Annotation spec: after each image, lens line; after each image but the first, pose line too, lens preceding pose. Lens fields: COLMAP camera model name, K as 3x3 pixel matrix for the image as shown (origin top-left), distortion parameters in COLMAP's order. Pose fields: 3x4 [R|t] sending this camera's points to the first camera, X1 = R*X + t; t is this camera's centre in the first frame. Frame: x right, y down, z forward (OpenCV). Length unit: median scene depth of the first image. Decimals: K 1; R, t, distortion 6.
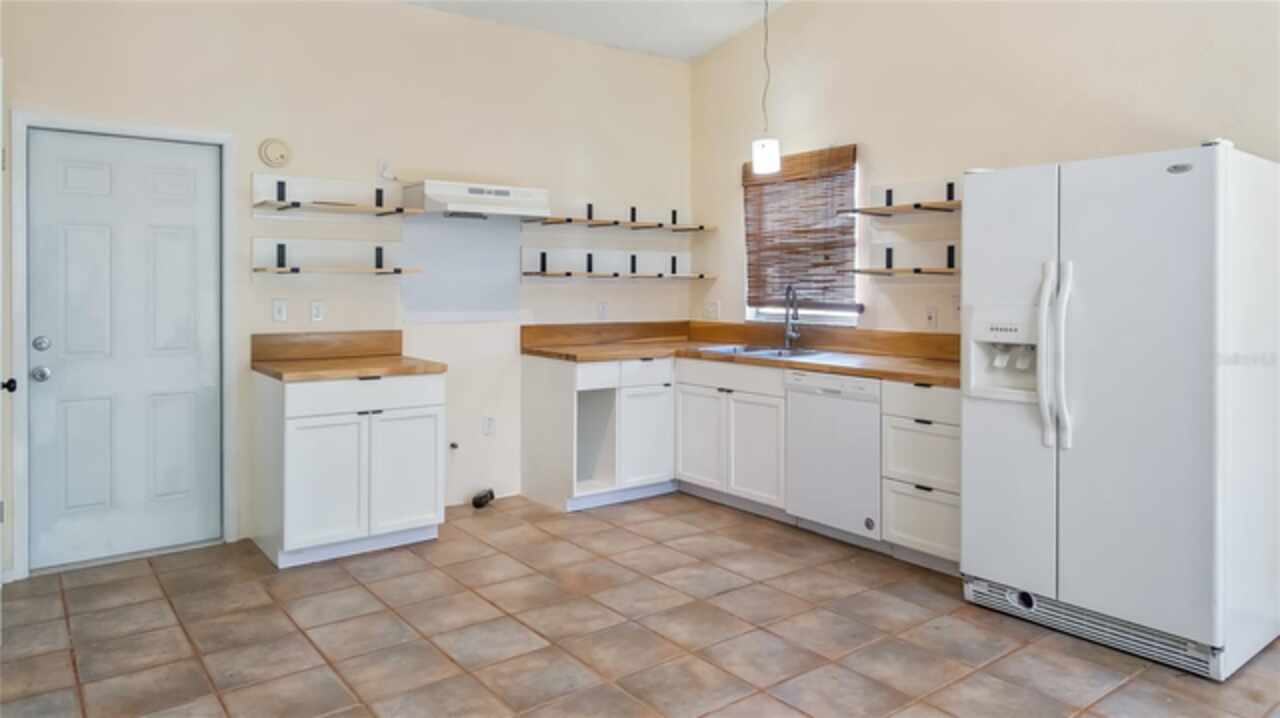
lens RADIAL K [[828.5, 0, 639.9], [0, 828.5, 287.3], [0, 0, 1]] dist [-0.000868, 0.001331]
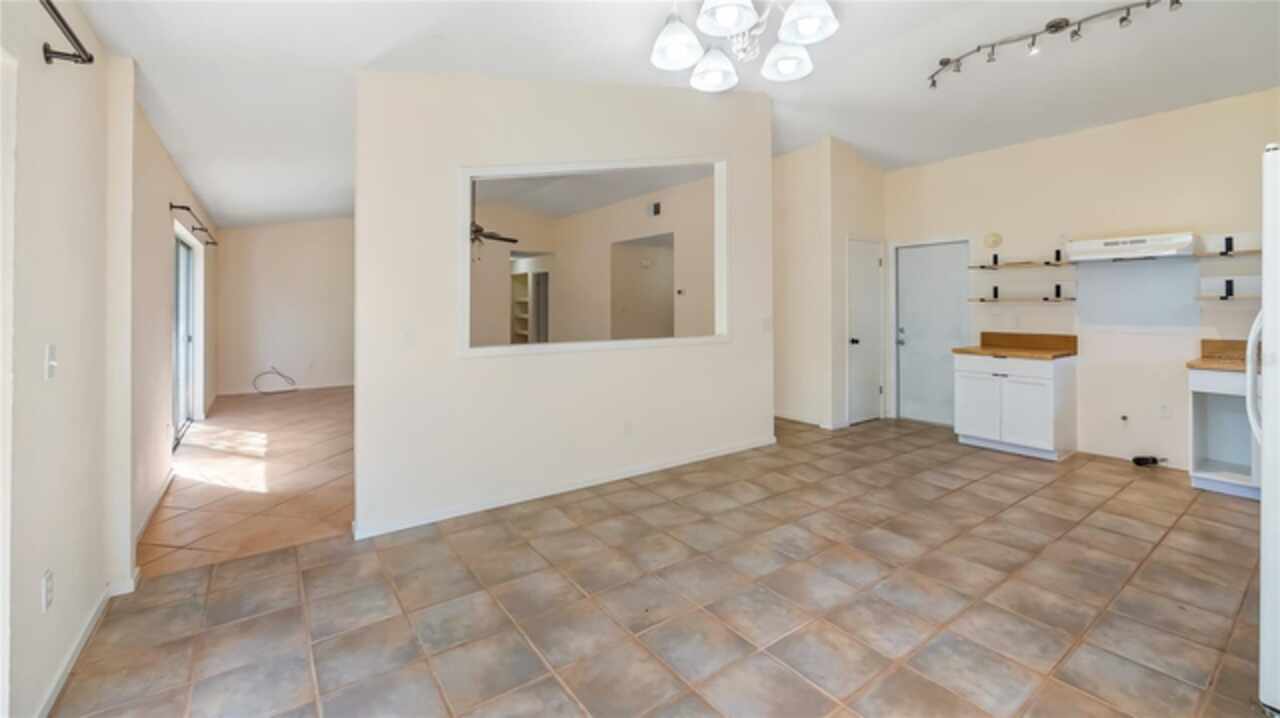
lens RADIAL K [[510.0, 0, 634.1], [0, 510.0, 338.1], [0, 0, 1]] dist [-0.004397, -0.000014]
pose [[-0.046072, 0.058991, -0.997195, 0.777974], [-0.000349, 0.998254, 0.059070, -0.001707], [0.998938, 0.003070, -0.045971, 0.200369]]
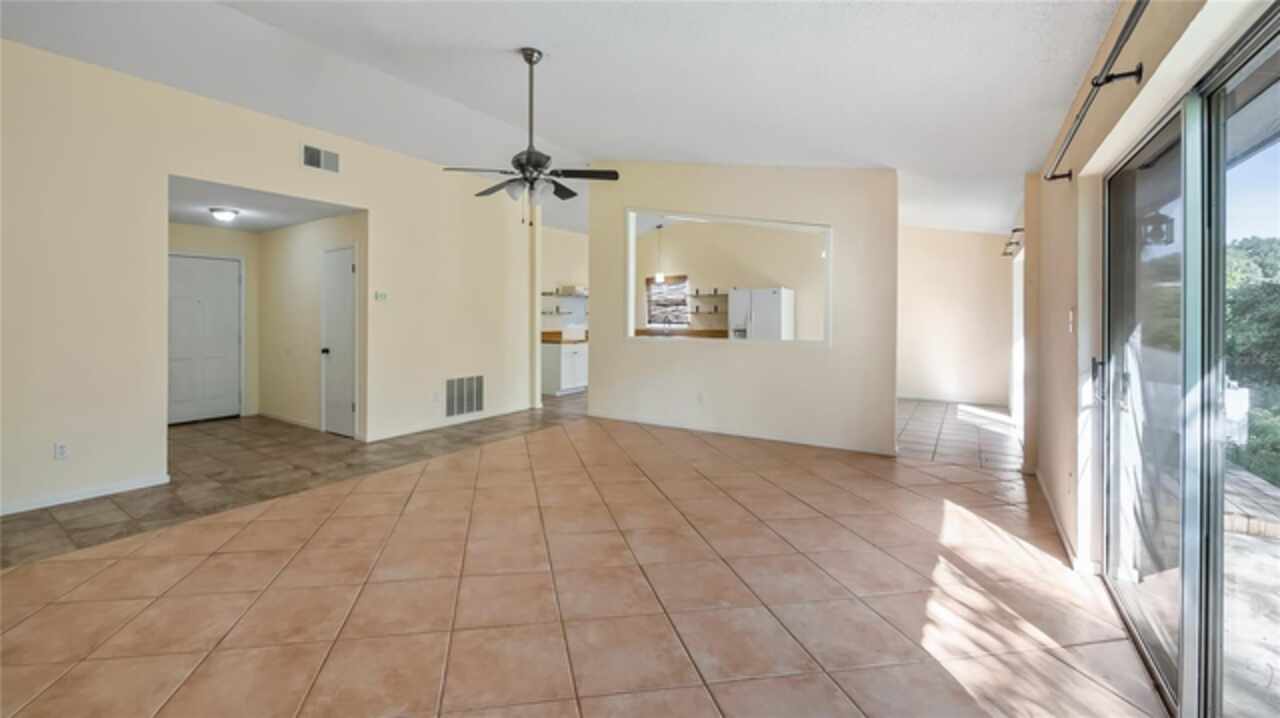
lens RADIAL K [[542.4, 0, 577.6], [0, 542.4, 326.5], [0, 0, 1]] dist [0.000133, 0.000083]
pose [[0.961842, -0.010443, 0.273408, -0.840702], [0.006587, 0.999866, 0.015018, 0.001531], [-0.273528, -0.012644, 0.961781, -1.103836]]
